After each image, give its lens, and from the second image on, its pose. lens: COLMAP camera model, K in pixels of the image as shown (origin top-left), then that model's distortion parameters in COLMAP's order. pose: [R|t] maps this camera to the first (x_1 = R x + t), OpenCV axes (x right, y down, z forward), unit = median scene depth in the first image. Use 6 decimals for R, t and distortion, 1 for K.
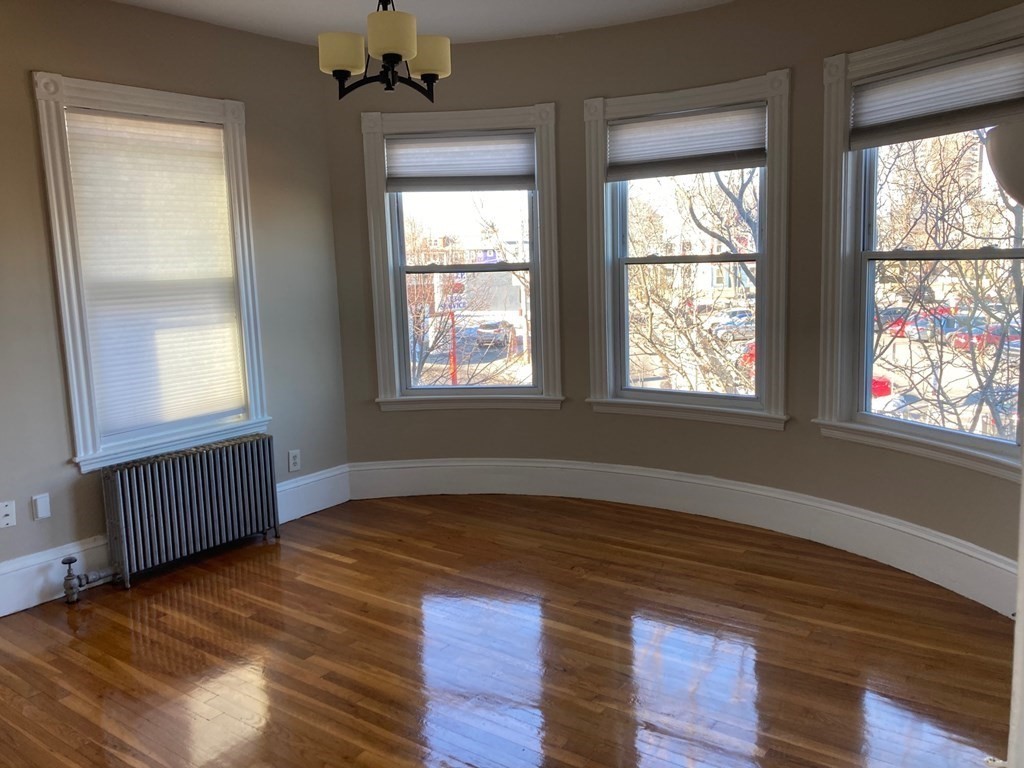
lens RADIAL K [[830.4, 0, 506.8], [0, 830.4, 372.0], [0, 0, 1]] dist [0.042217, -0.042363]
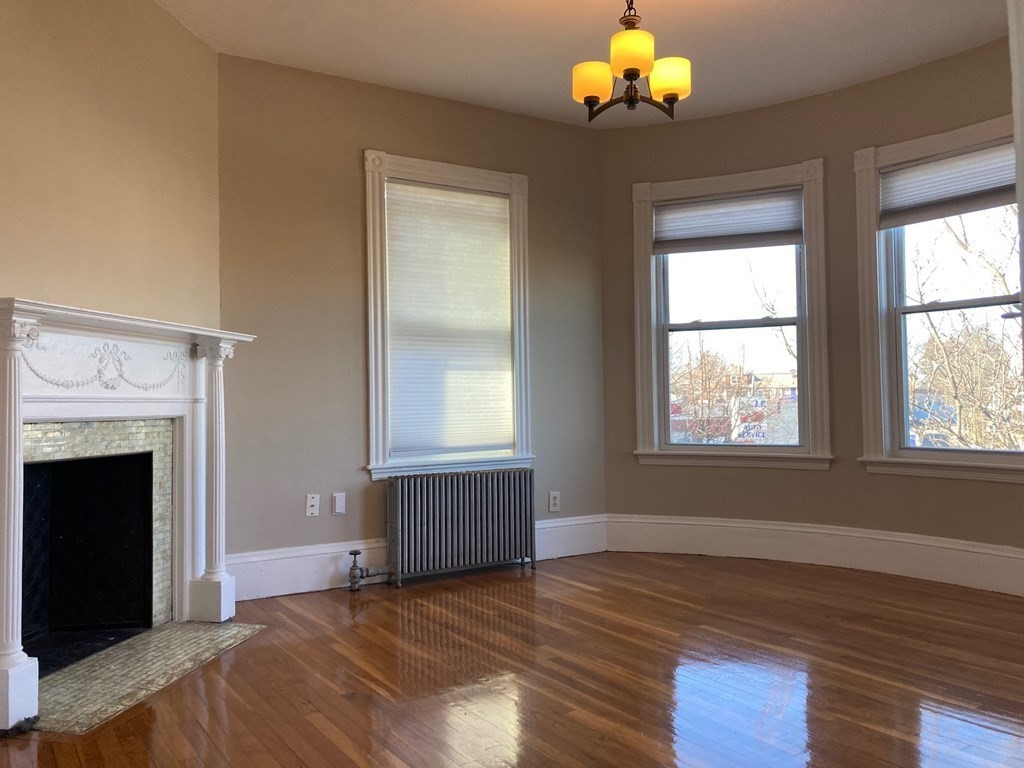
lens RADIAL K [[830.4, 0, 504.9], [0, 830.4, 380.5], [0, 0, 1]] dist [0.042217, -0.042363]
pose [[0.935501, 0.010236, -0.353176, 0.063439], [-0.065675, 0.987198, -0.145349, 0.125402], [0.347167, 0.159169, 0.924197, -0.022256]]
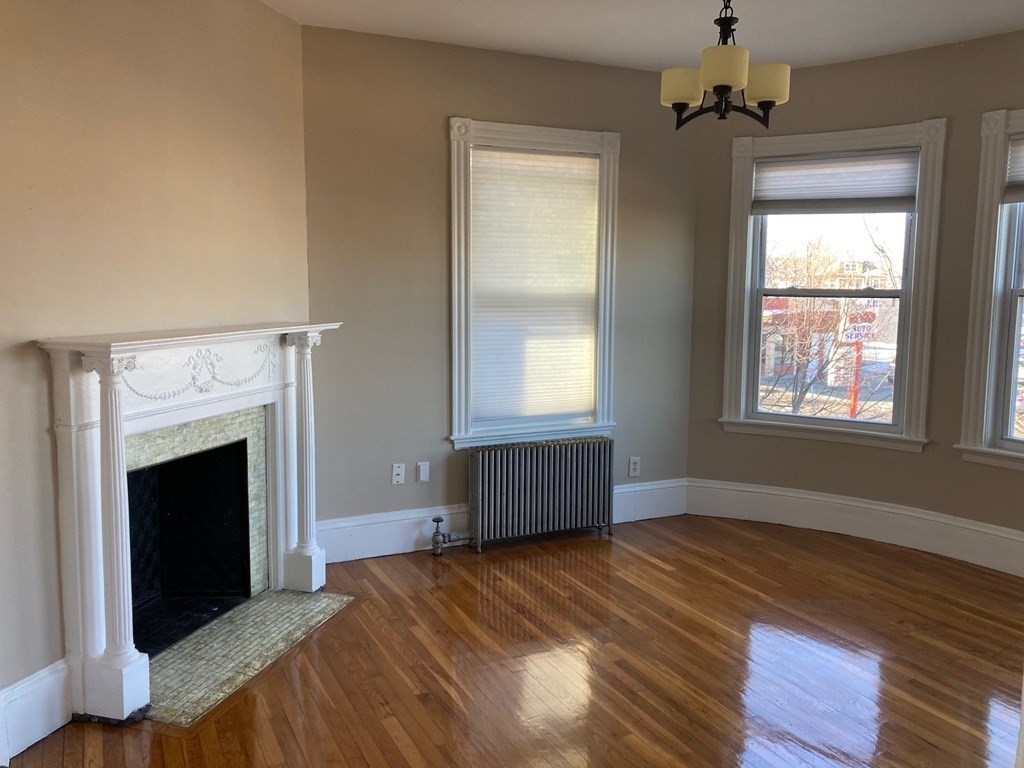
lens RADIAL K [[830.4, 0, 509.5], [0, 830.4, 381.8], [0, 0, 1]] dist [0.042217, -0.042363]
pose [[0.888770, 0.092530, -0.448916, 0.078418], [-0.098926, 0.995052, 0.009244, 0.004667], [0.447550, 0.036194, 0.893526, -0.028754]]
